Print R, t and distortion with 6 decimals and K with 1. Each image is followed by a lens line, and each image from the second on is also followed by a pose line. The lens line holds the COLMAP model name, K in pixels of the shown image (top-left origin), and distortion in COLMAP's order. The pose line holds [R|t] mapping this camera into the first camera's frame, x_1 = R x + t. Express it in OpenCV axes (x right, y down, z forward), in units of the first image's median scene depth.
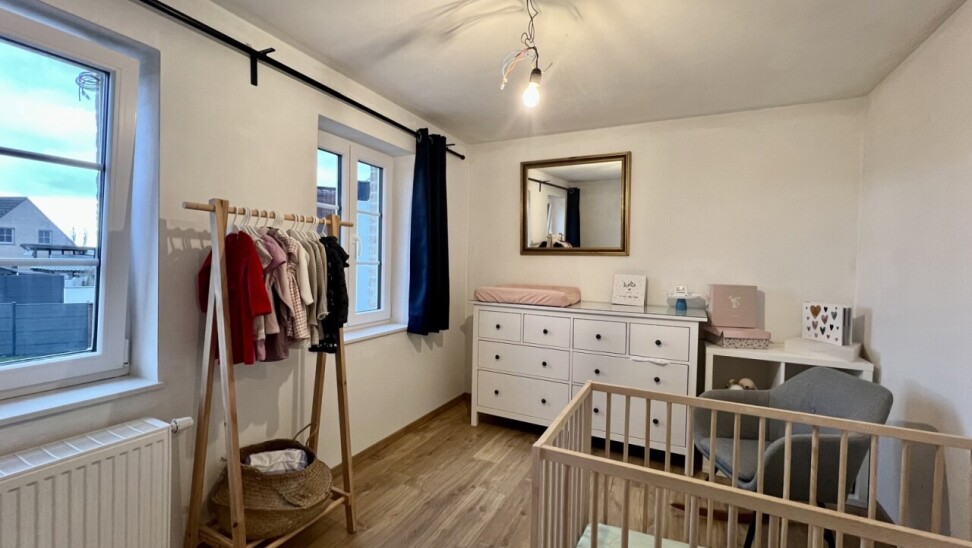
lens RADIAL K [[392.0, 0, 490.3], [0, 392.0, 273.8], [0, 0, 1]] dist [0.001004, 0.000601]
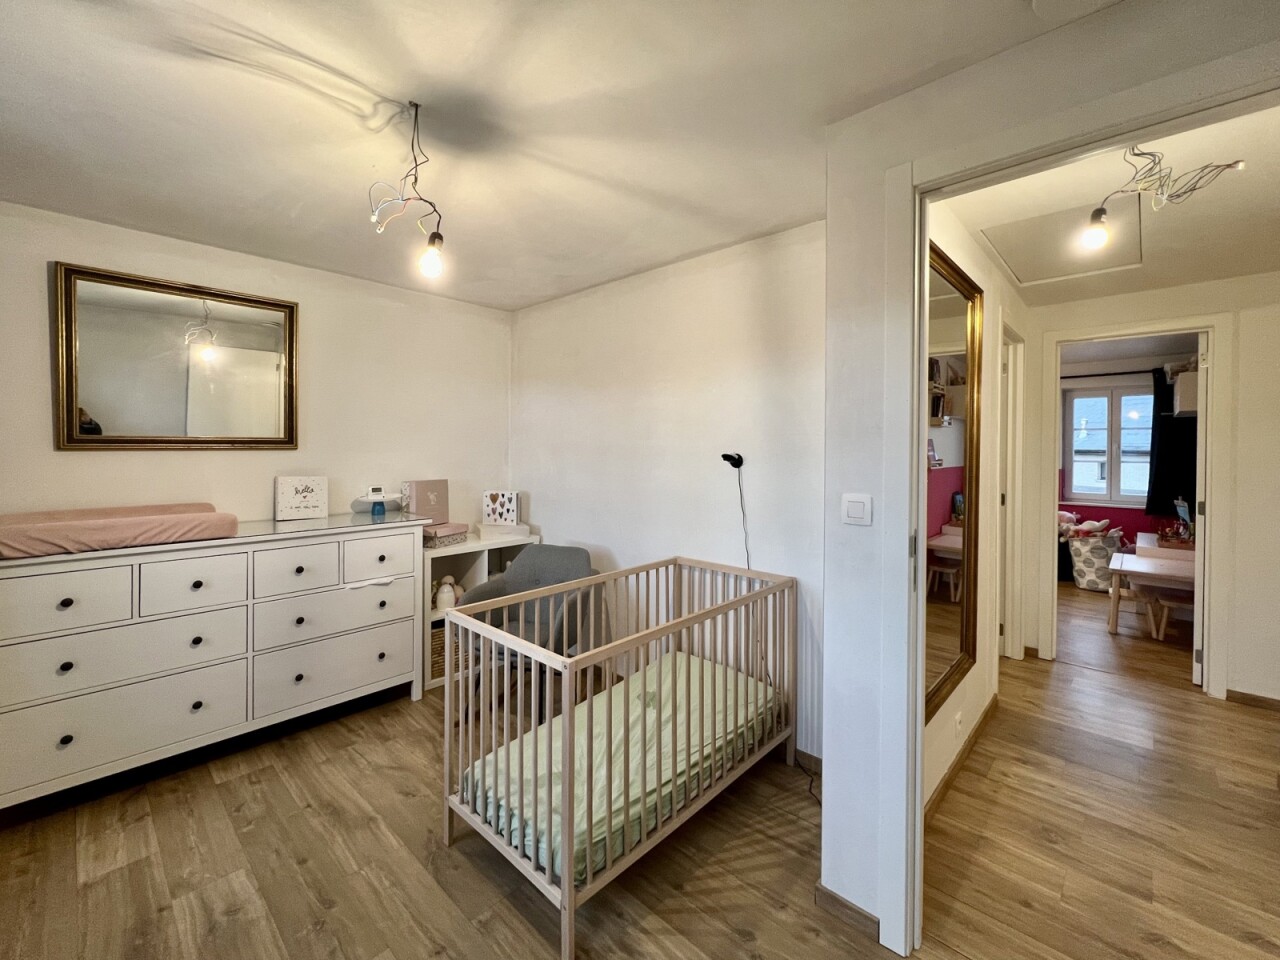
lens RADIAL K [[514.3, 0, 638.4], [0, 514.3, 454.6], [0, 0, 1]] dist [-0.016550, 0.000065]
pose [[0.296562, -0.029060, 0.954571, -0.430746], [0.030937, 0.999305, 0.020811, -0.046237], [-0.954513, 0.023360, 0.297254, 0.174407]]
